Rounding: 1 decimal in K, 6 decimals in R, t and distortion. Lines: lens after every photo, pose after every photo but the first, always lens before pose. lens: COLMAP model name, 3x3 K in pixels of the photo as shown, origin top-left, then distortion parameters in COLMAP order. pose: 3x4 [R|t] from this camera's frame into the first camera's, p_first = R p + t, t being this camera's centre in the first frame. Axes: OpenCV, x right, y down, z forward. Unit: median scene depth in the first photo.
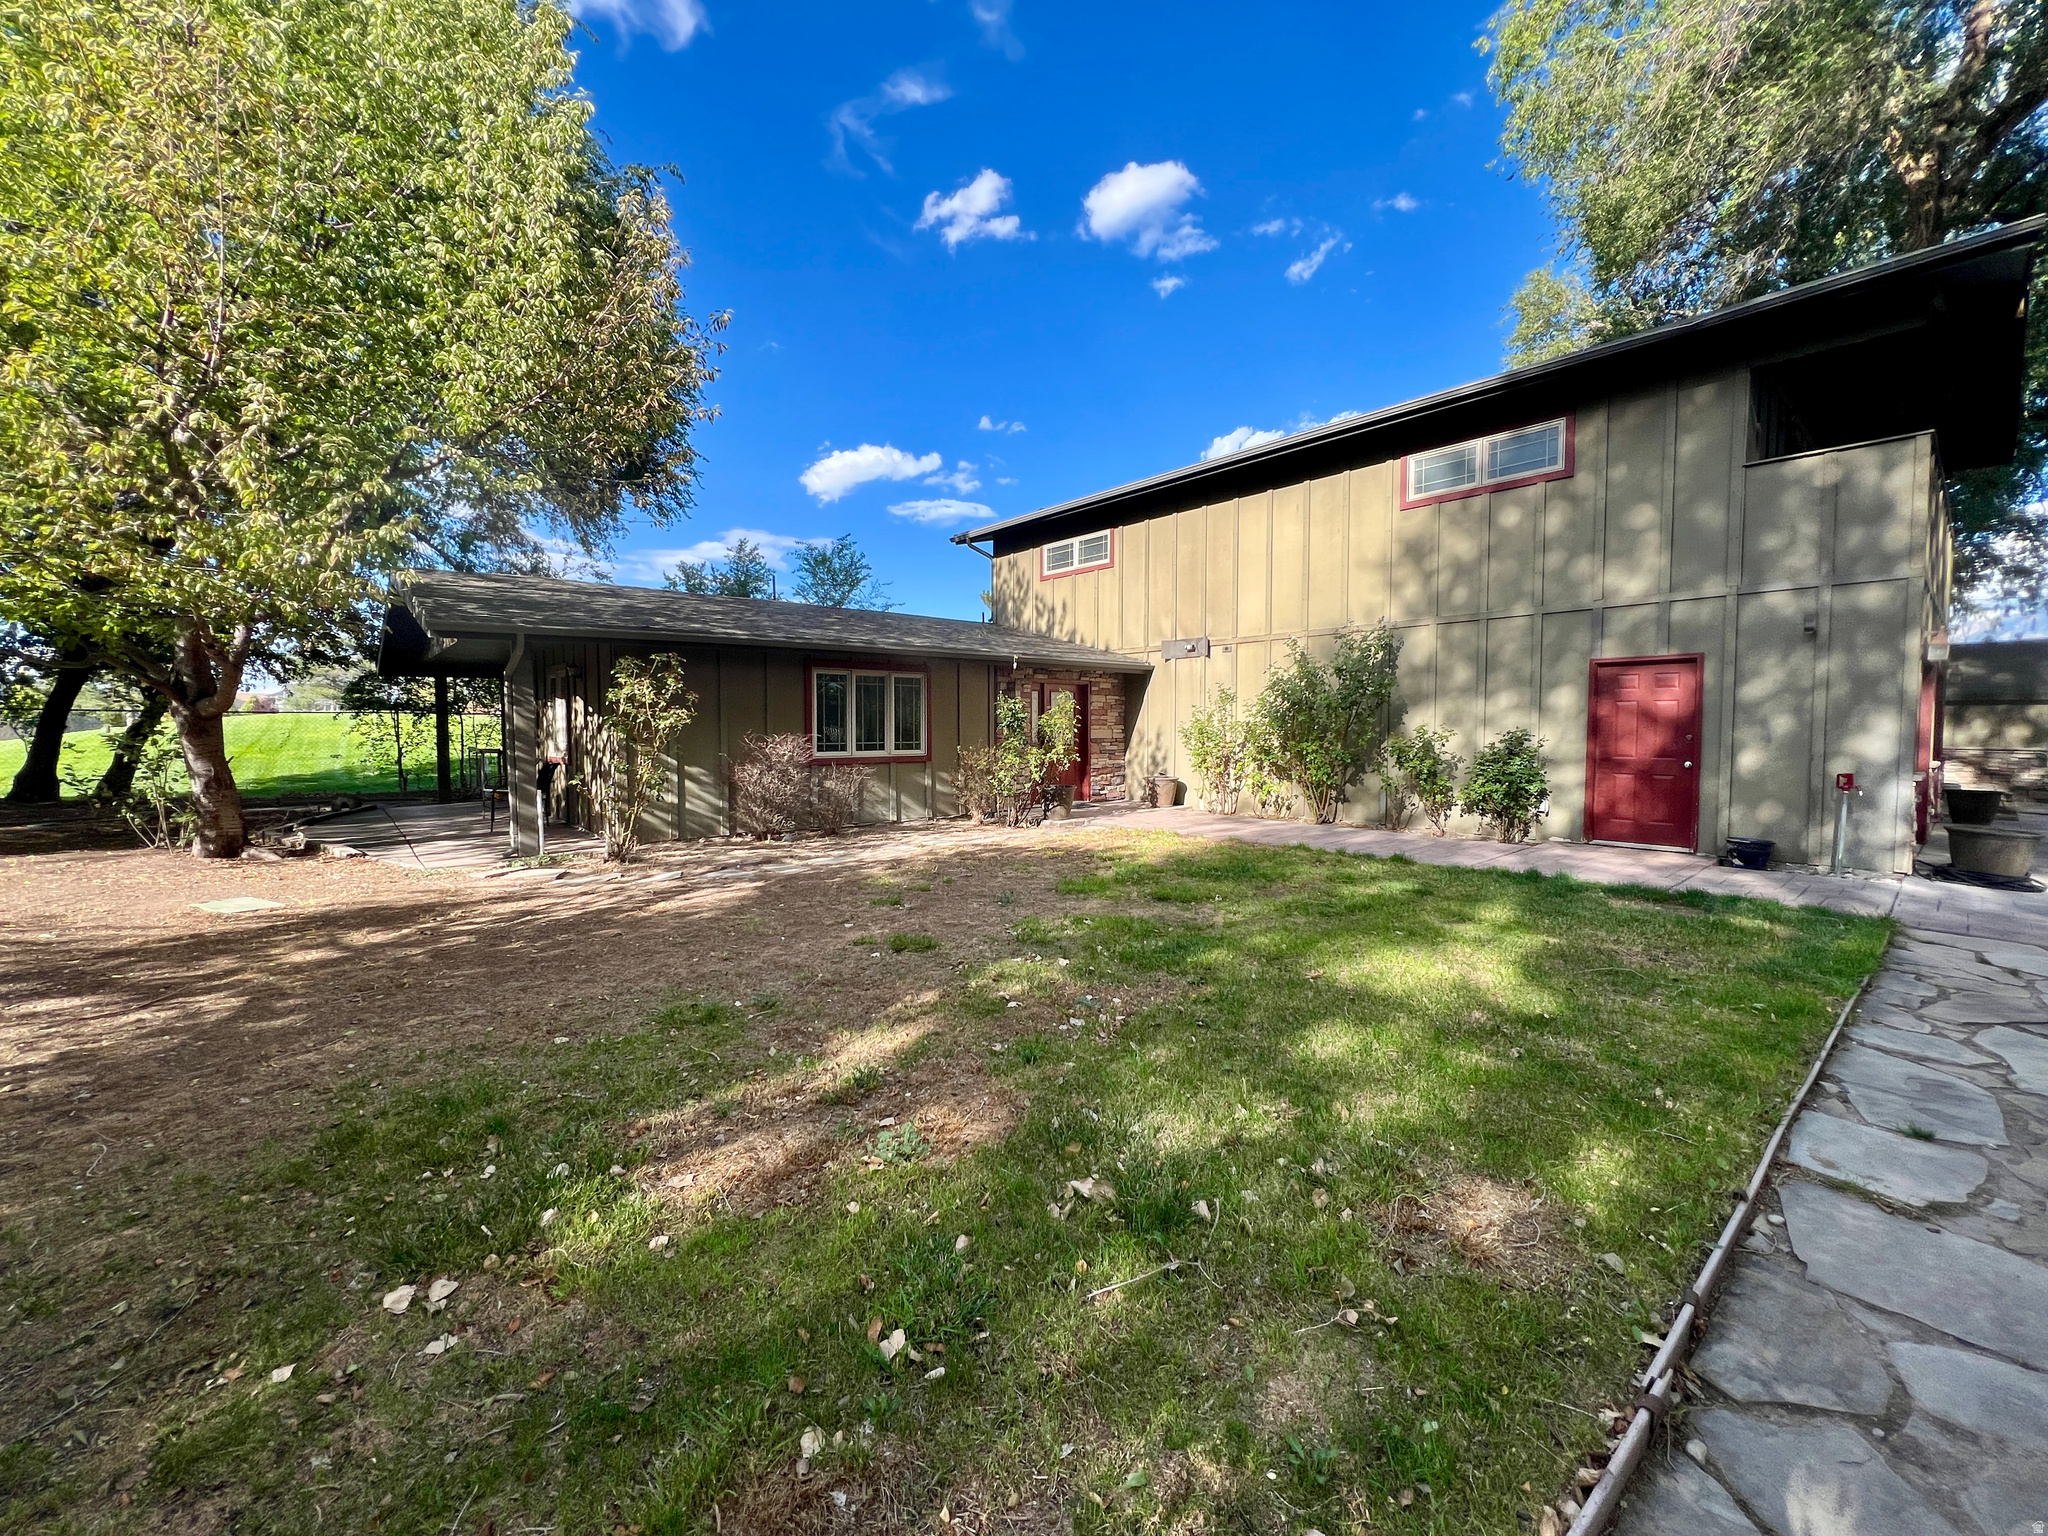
lens RADIAL K [[824.9, 0, 1017.7], [0, 824.9, 768.3], [0, 0, 1]] dist [0.000361, 0.000136]
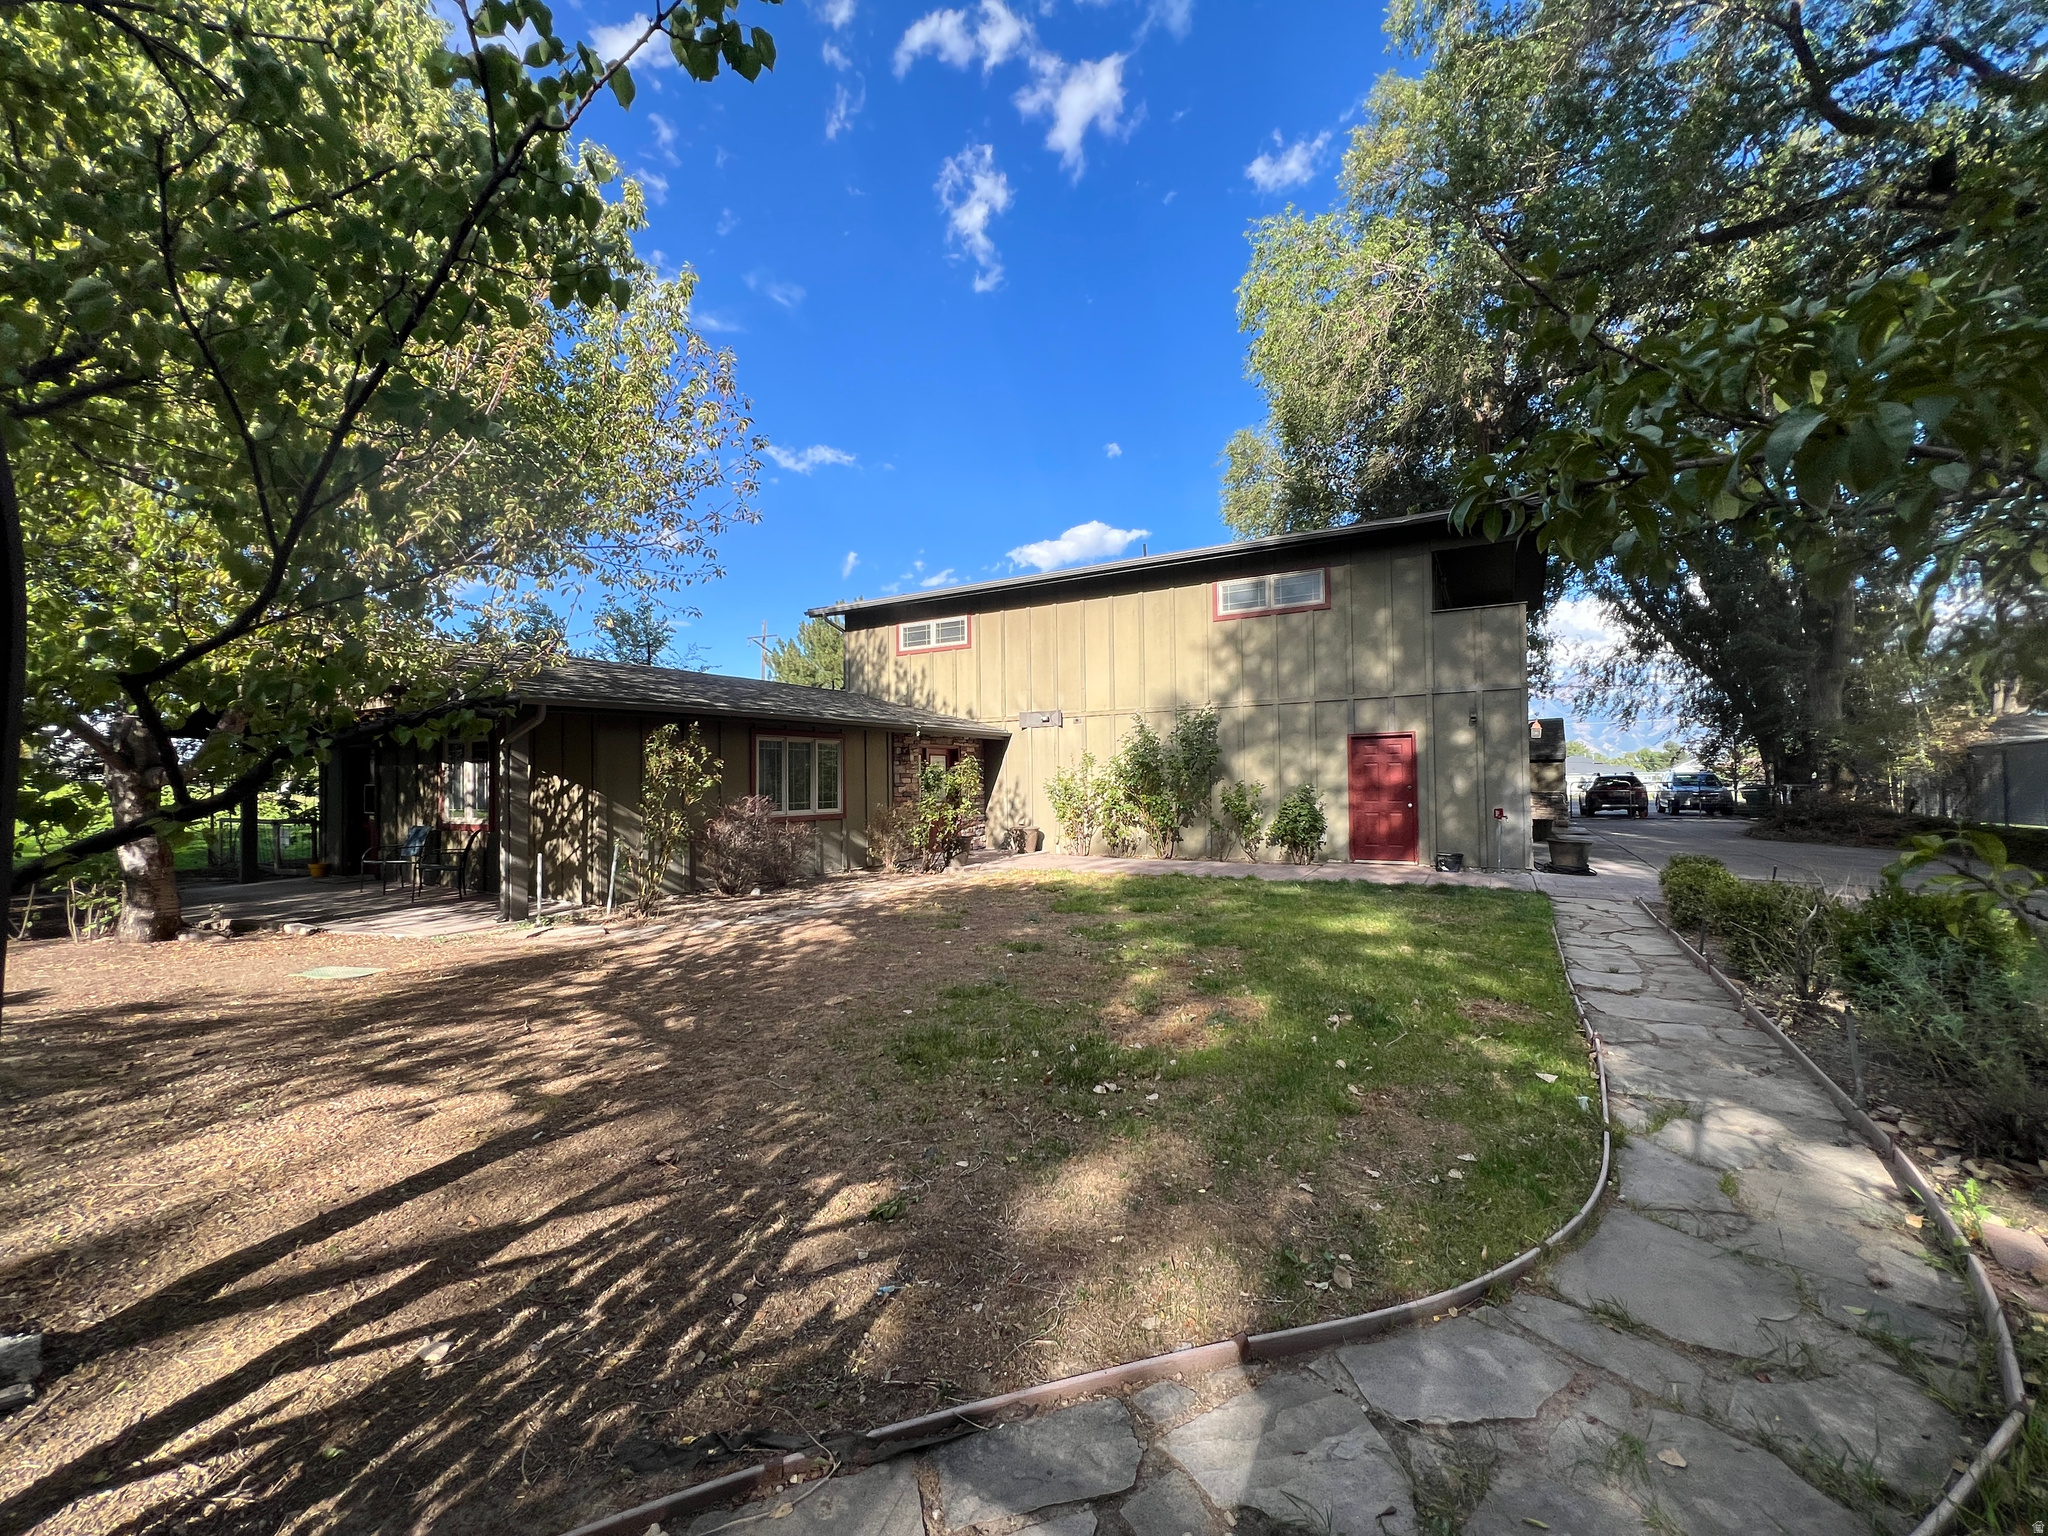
lens RADIAL K [[824.9, 0, 1017.7], [0, 824.9, 768.3], [0, 0, 1]] dist [0.000361, 0.000136]
pose [[0.943276, -0.006955, 0.331938, -0.334861], [0.030143, 0.997446, -0.064758, 0.003957], [-0.330639, 0.071090, 0.941076, -0.166297]]
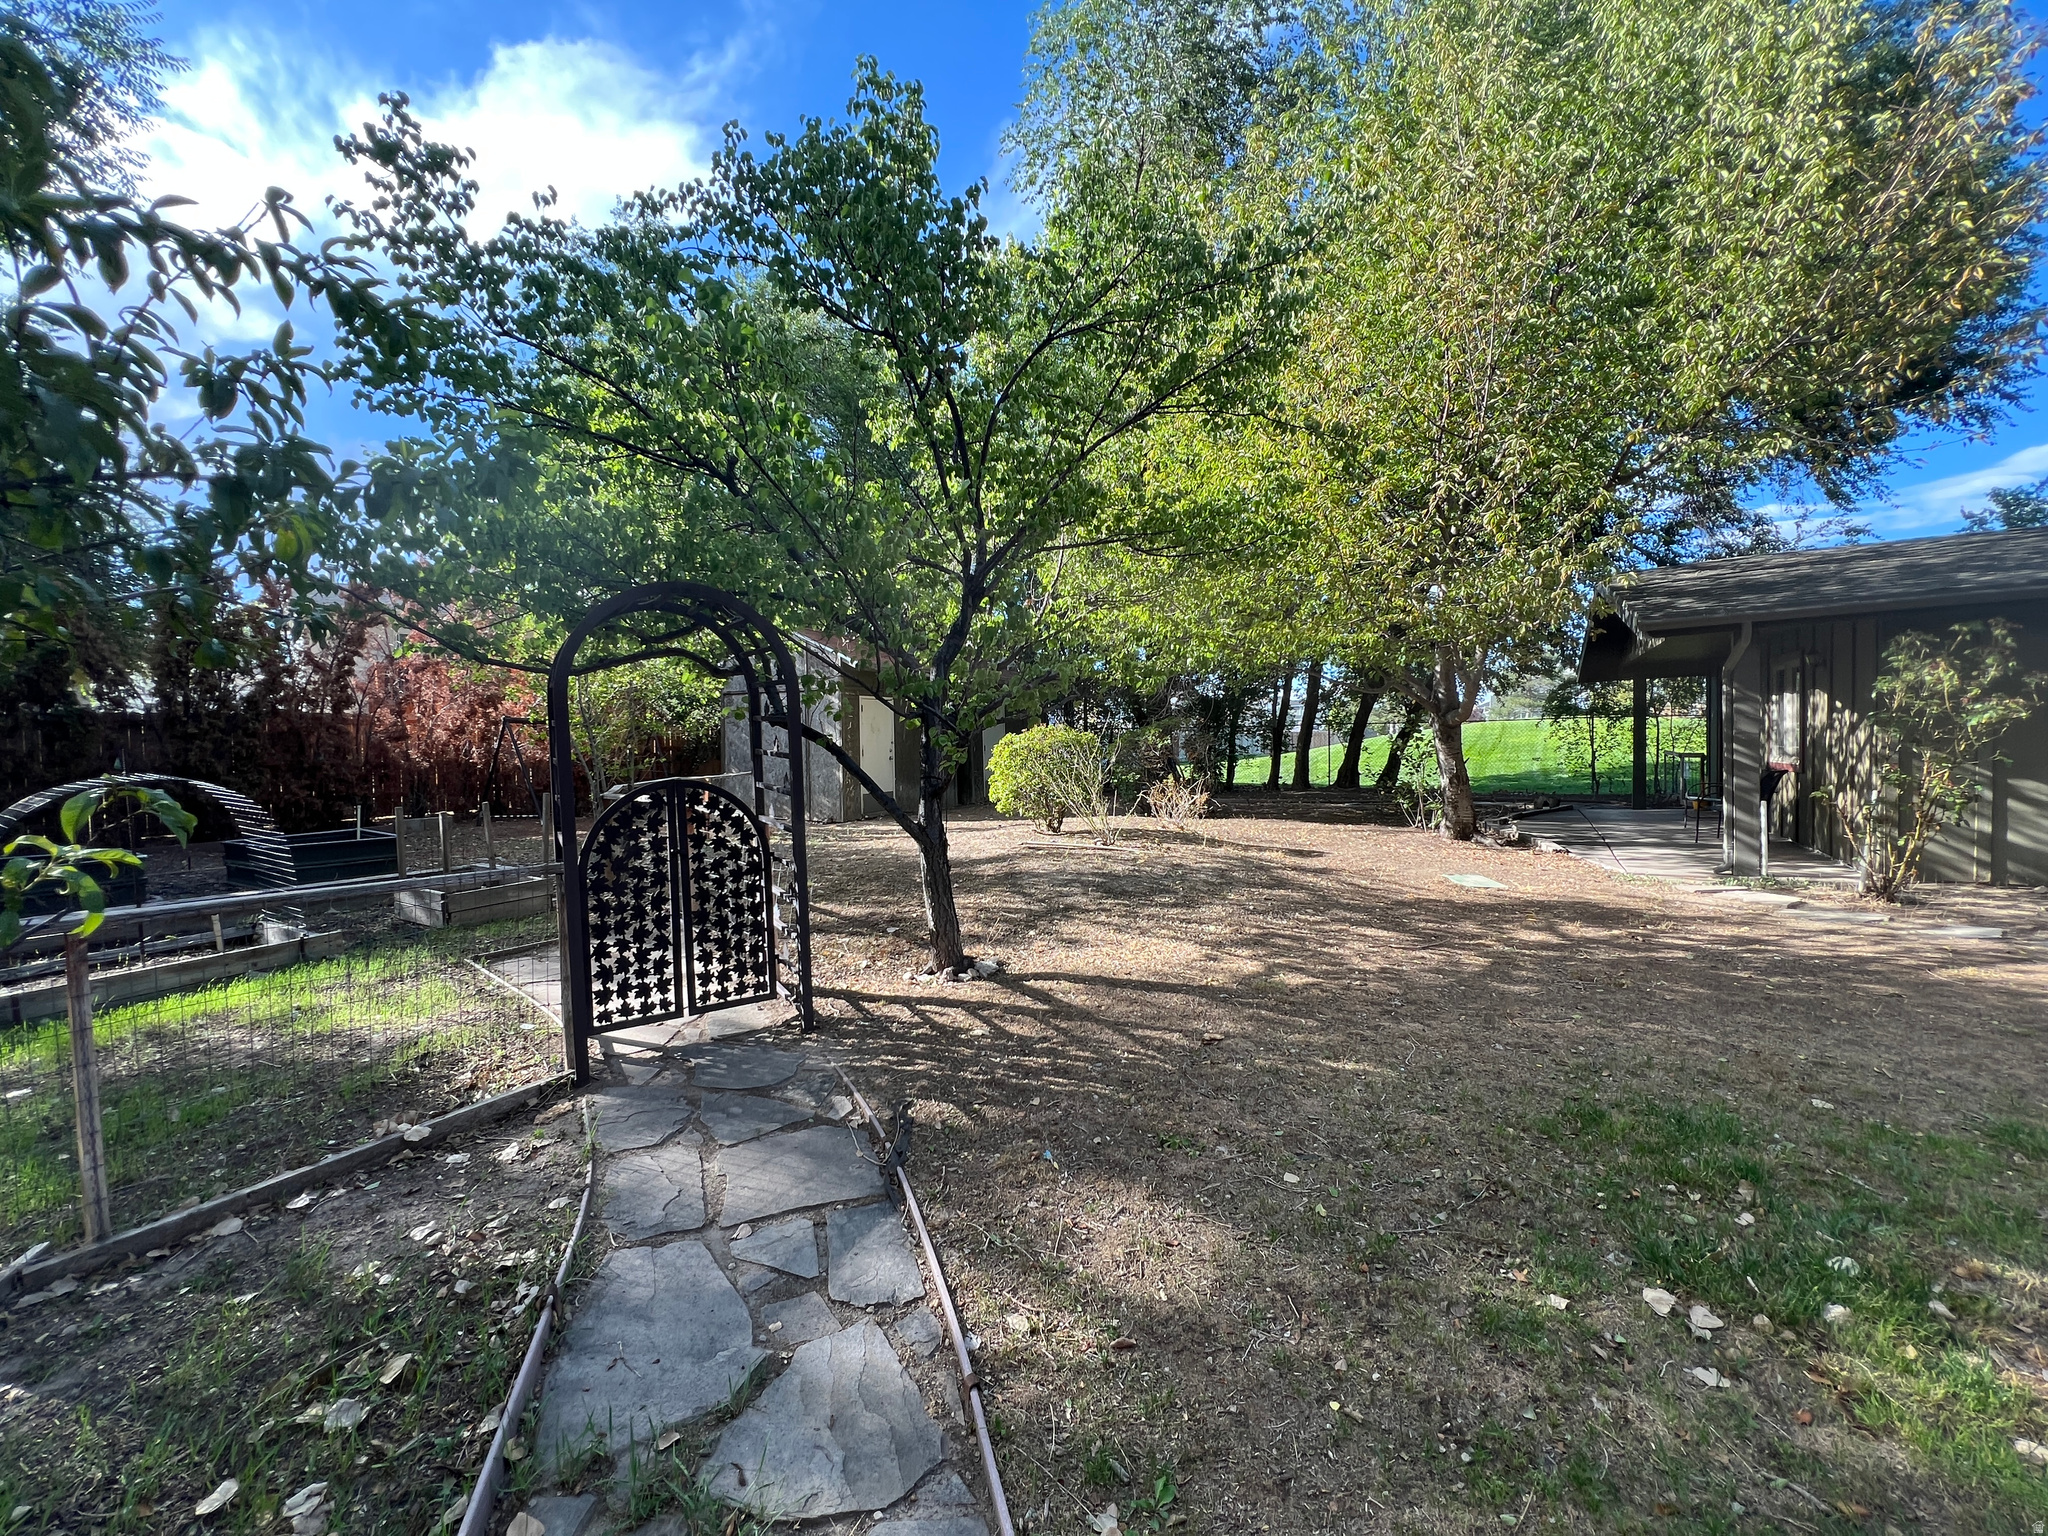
lens RADIAL K [[824.9, 0, 1017.7], [0, 824.9, 768.3], [0, 0, 1]] dist [0.000361, 0.000136]
pose [[0.317814, 0.023204, -0.947869, -0.010864], [-0.027594, 0.999503, 0.015216, 0.000693], [0.947751, 0.021320, 0.318297, -0.012317]]
